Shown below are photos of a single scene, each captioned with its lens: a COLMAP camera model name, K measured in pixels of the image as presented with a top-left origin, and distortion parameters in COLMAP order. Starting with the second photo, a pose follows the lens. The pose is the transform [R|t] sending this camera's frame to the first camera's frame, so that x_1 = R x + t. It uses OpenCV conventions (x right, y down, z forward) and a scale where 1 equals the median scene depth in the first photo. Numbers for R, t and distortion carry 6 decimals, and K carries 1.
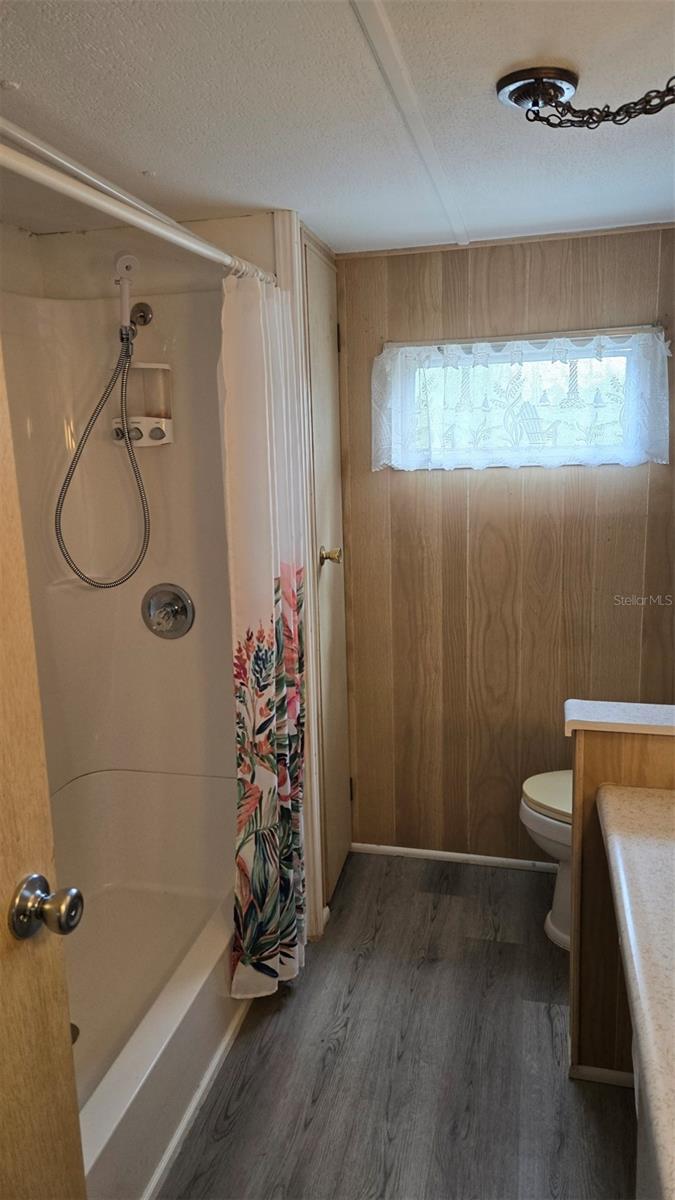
lens RADIAL K [[816.9, 0, 338.6], [0, 816.9, 582.2], [0, 0, 1]] dist [0.076489, -0.053669]
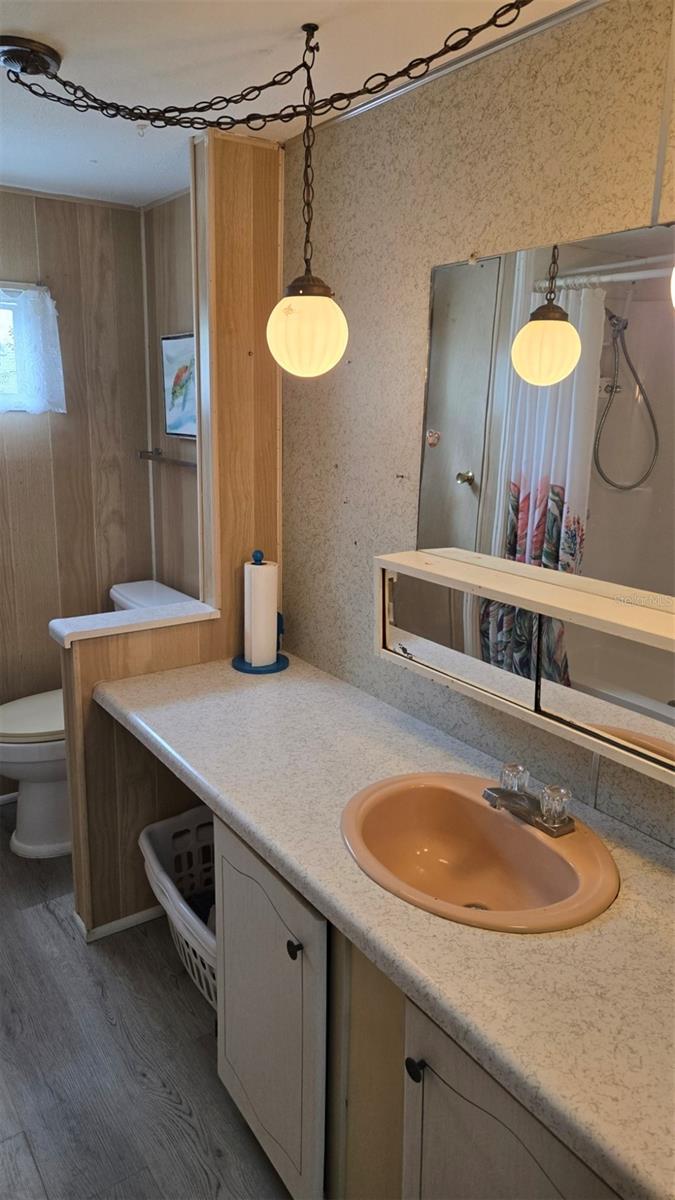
lens RADIAL K [[816.9, 0, 338.6], [0, 816.9, 582.2], [0, 0, 1]] dist [0.076489, -0.053669]
pose [[0.652846, -0.127633, 0.746661, -0.301276], [0.097606, 0.991659, 0.084170, 0.037052], [-0.751176, 0.017929, 0.659859, -0.027975]]
